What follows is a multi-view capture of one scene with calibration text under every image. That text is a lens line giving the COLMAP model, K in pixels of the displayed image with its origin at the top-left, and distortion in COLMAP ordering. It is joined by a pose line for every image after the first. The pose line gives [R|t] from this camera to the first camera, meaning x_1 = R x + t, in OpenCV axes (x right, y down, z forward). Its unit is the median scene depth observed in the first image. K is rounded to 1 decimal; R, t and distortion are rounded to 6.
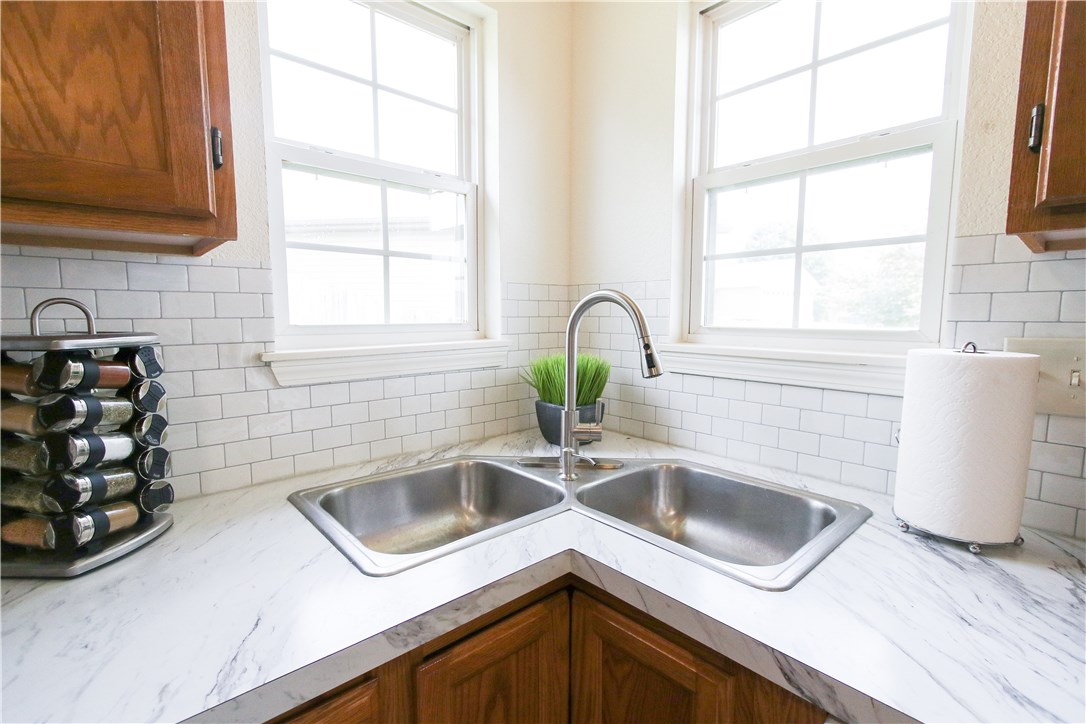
lens RADIAL K [[507.1, 0, 513.7], [0, 507.1, 368.5], [0, 0, 1]] dist [-0.001927, 0.004614]
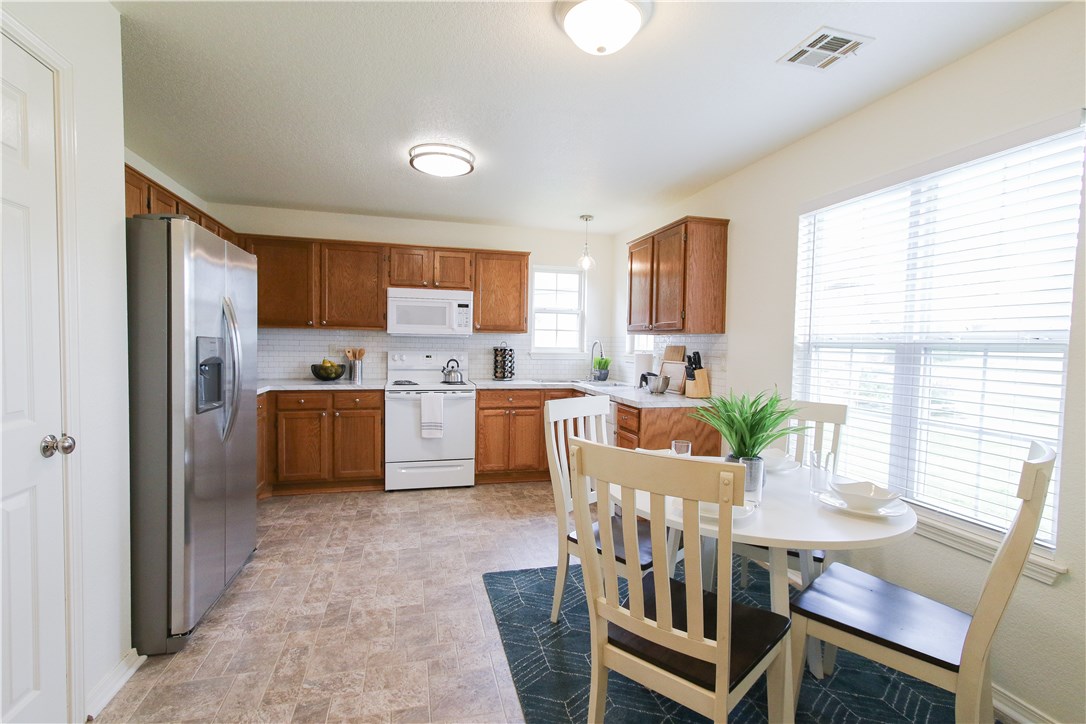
lens RADIAL K [[507.1, 0, 518.5], [0, 507.1, 376.9], [0, 0, 1]] dist [-0.001927, 0.004614]
pose [[0.888199, 0.048065, -0.456939, 1.703717], [-0.069369, 0.997141, -0.029950, 0.371697], [0.454193, 0.058299, 0.888994, -3.491219]]
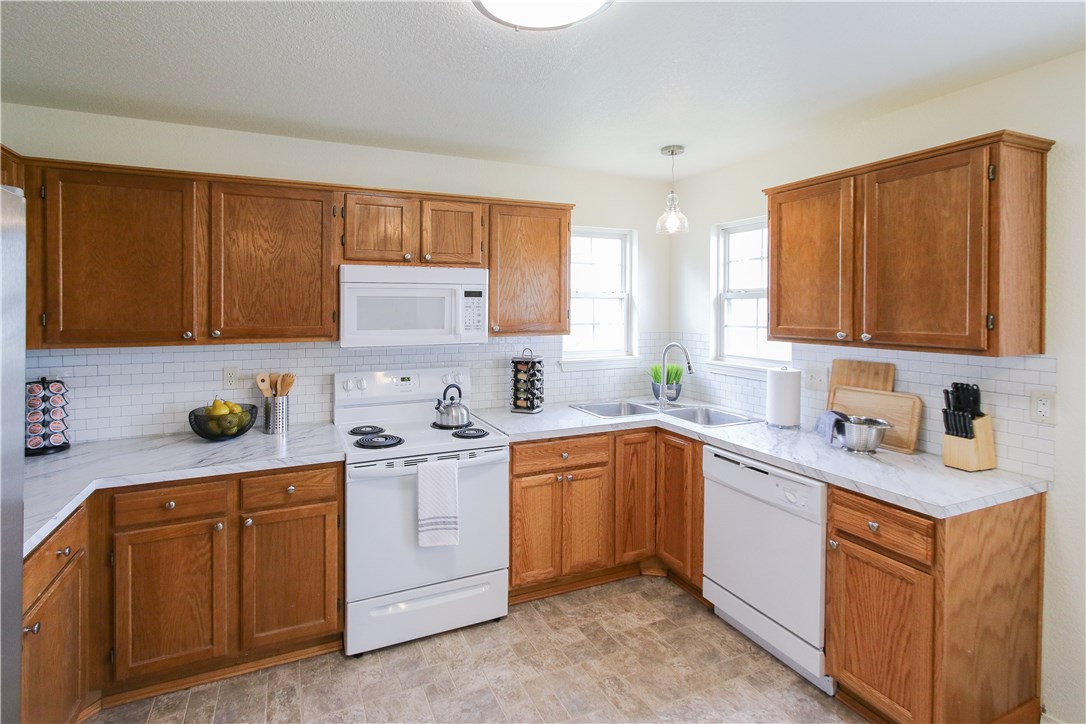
lens RADIAL K [[507.1, 0, 491.3], [0, 507.1, 317.8], [0, 0, 1]] dist [-0.001927, 0.004614]
pose [[0.951848, 0.006990, -0.306491, 0.073507], [-0.034225, 0.995913, -0.083577, -0.019450], [0.304655, 0.090042, 0.948197, -2.187821]]
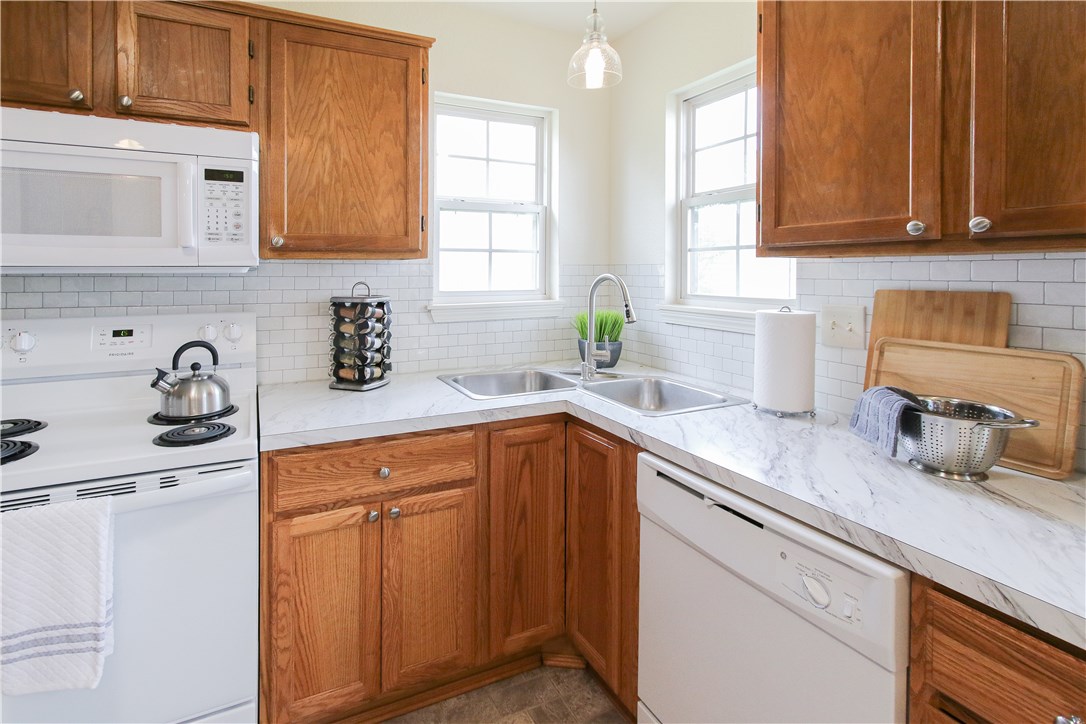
lens RADIAL K [[507.1, 0, 485.6], [0, 507.1, 282.6], [0, 0, 1]] dist [-0.001927, 0.004614]
pose [[0.959753, 0.004987, -0.280801, 0.291818], [-0.030336, 0.995833, -0.085999, 0.045058], [0.279202, 0.091056, 0.955905, -0.879000]]
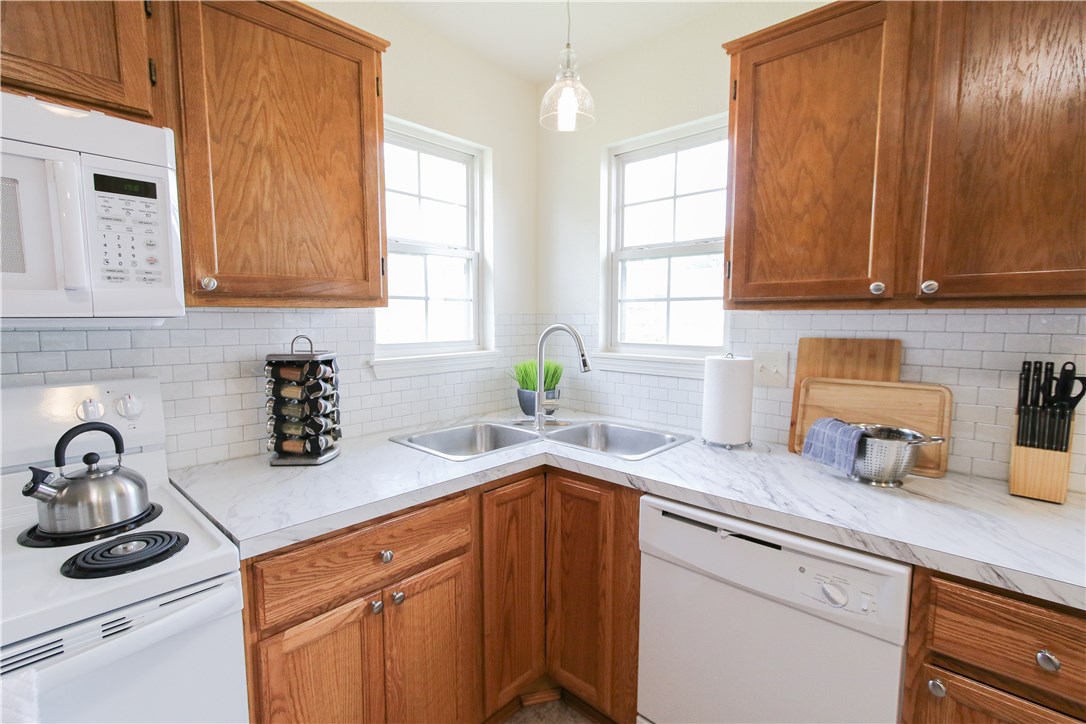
lens RADIAL K [[507.1, 0, 519.4], [0, 507.1, 374.1], [0, 0, 1]] dist [-0.001927, 0.004614]
pose [[0.994986, -0.011481, 0.099354, -0.151323], [0.011389, 0.999934, 0.001486, 0.019631], [-0.099364, -0.000347, 0.995051, -0.818720]]
